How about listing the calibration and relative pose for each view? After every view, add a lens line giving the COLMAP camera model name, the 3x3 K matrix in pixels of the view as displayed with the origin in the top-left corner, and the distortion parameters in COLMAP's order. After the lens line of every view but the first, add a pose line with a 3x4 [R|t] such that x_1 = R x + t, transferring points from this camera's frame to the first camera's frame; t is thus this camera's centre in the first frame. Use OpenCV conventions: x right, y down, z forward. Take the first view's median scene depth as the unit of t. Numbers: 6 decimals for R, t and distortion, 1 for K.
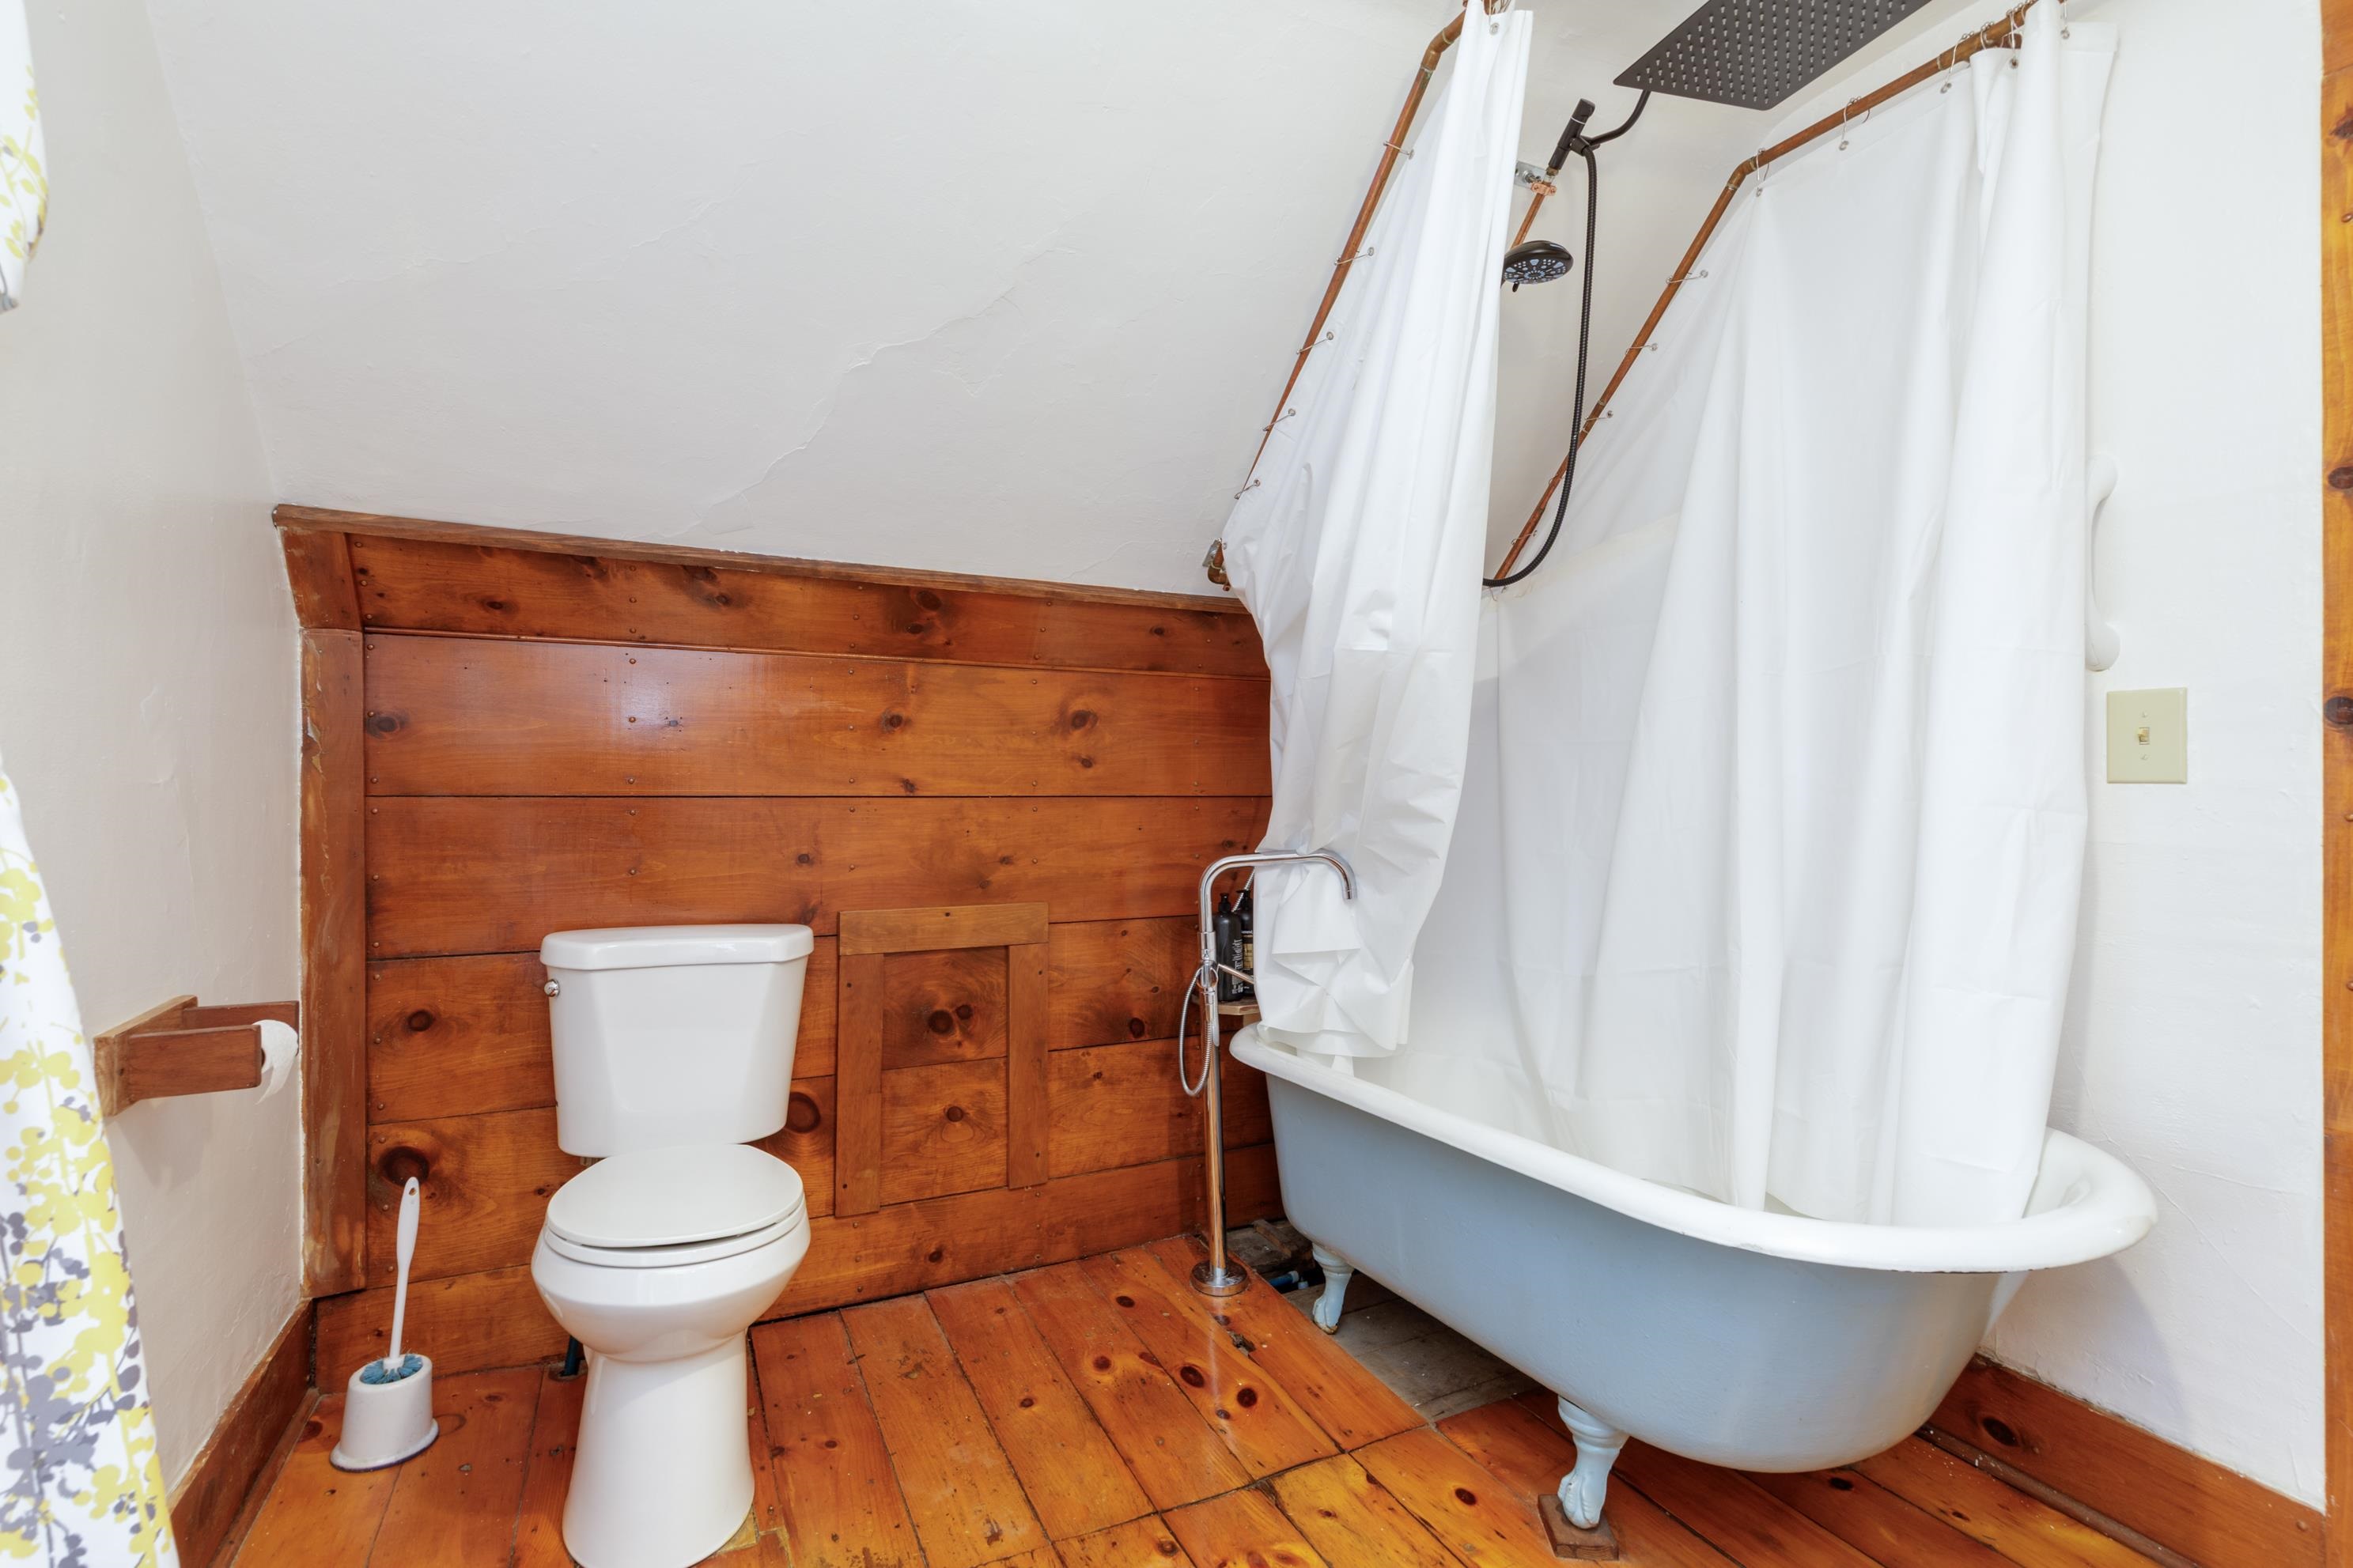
lens RADIAL K [[1072.7, 0, 1176.5], [0, 1072.7, 784.0], [0, 0, 1]] dist [0.002310, 0.000191]
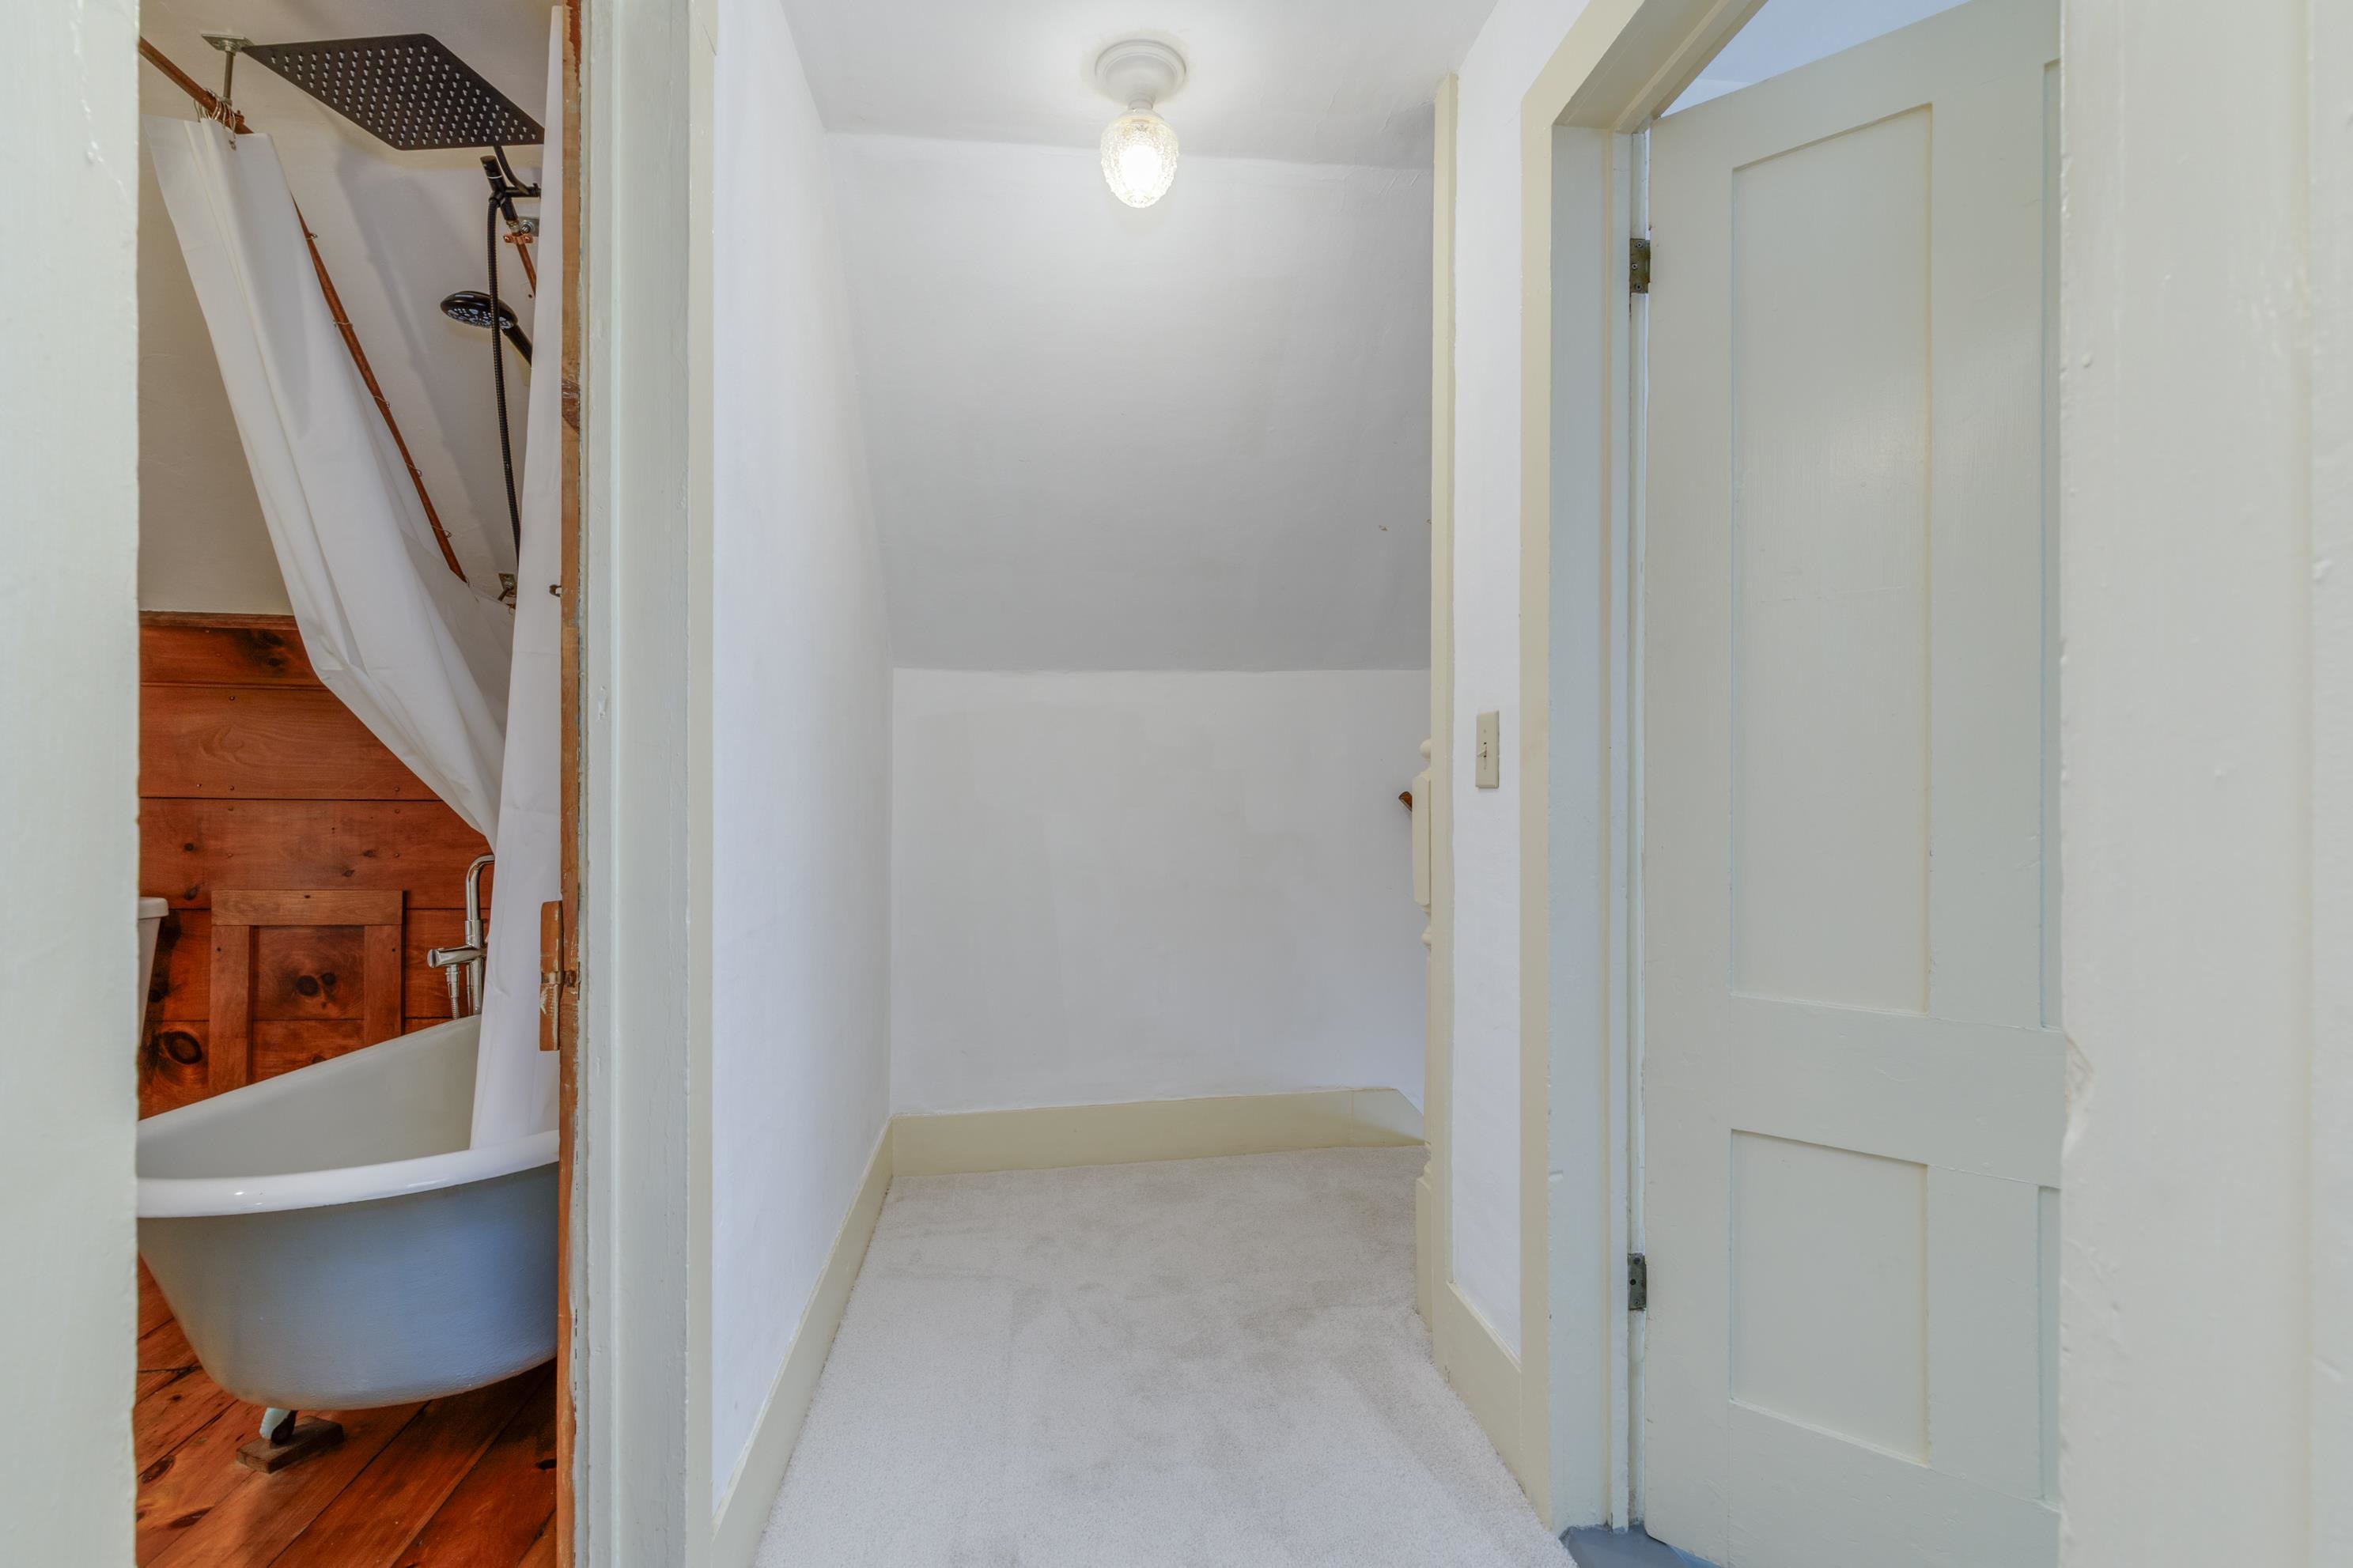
lens RADIAL K [[1072.7, 0, 1176.5], [0, 1072.7, 784.0], [0, 0, 1]] dist [0.002310, 0.000191]
pose [[0.948214, 0.002859, -0.317621, 1.104084], [-0.007411, 0.999886, -0.013122, 0.003043], [0.317547, 0.014797, 0.948127, 0.159487]]
